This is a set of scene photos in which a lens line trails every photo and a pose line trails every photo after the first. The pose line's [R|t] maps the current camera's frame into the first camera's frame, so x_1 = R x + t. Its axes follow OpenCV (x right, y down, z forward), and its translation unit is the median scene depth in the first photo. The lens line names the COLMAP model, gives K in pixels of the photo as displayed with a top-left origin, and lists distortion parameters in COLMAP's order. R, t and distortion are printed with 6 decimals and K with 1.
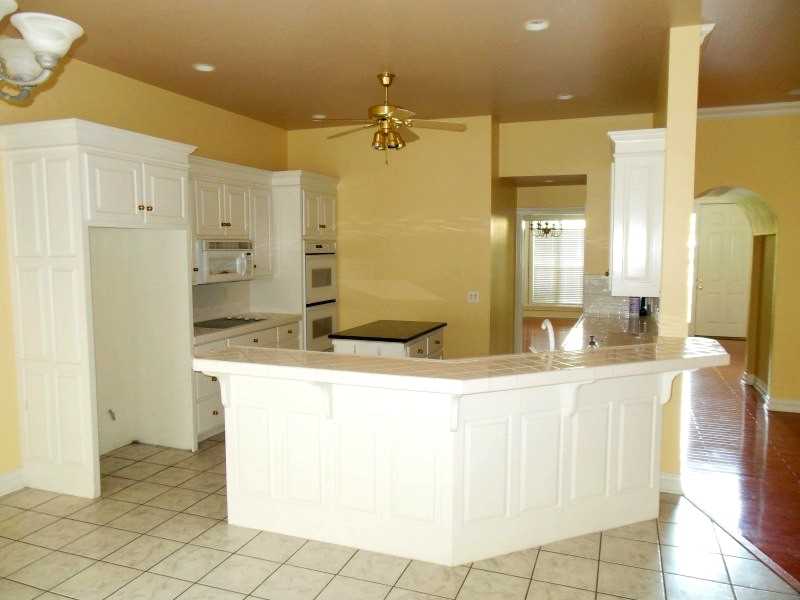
lens RADIAL K [[613.1, 0, 395.2], [0, 613.1, 304.3], [0, 0, 1]] dist [-0.022509, 0.021837]
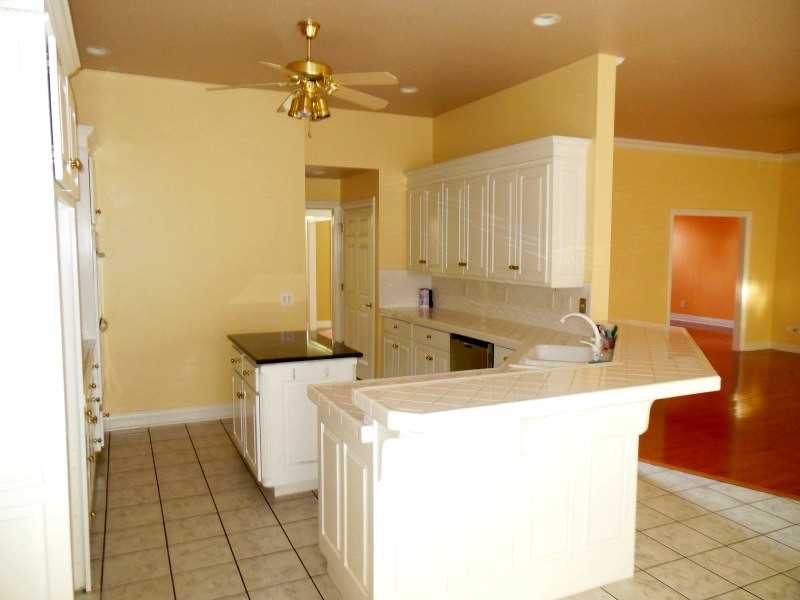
lens RADIAL K [[613.1, 0, 397.4], [0, 613.1, 301.5], [0, 0, 1]] dist [-0.022509, 0.021837]
pose [[0.700737, -0.061786, 0.710739, -0.438735], [0.060712, 0.997793, 0.026882, -0.025631], [-0.710832, 0.024313, 0.702942, 0.311447]]
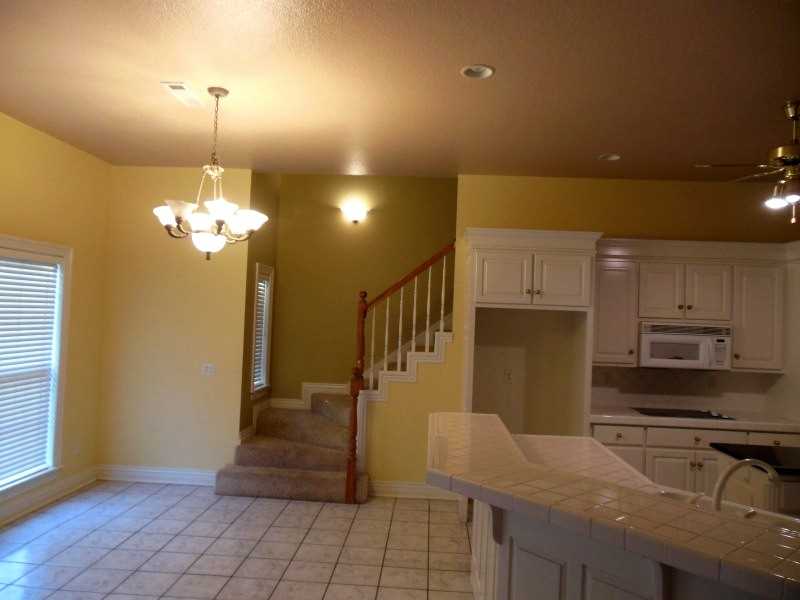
lens RADIAL K [[613.1, 0, 399.5], [0, 613.1, 300.7], [0, 0, 1]] dist [-0.022509, 0.021837]
pose [[0.296229, -0.014327, -0.955010, 0.464859], [-0.128168, 0.990248, -0.054612, -0.032710], [0.946478, 0.138580, 0.291504, 0.307682]]
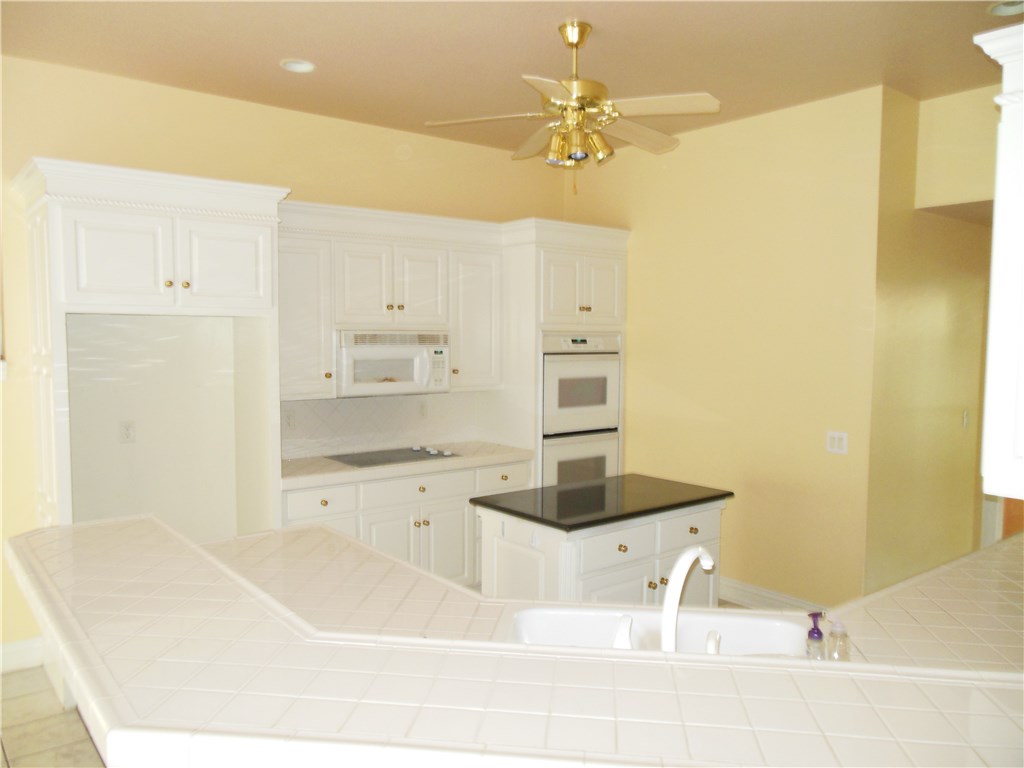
lens RADIAL K [[784.8, 0, 506.9], [0, 784.8, 386.1], [0, 0, 1]] dist [-0.022509, 0.021837]
pose [[0.858719, 0.037498, -0.511073, 0.250910], [-0.053731, 0.998410, -0.017026, -0.036824], [0.509623, 0.042081, 0.859368, 0.330816]]
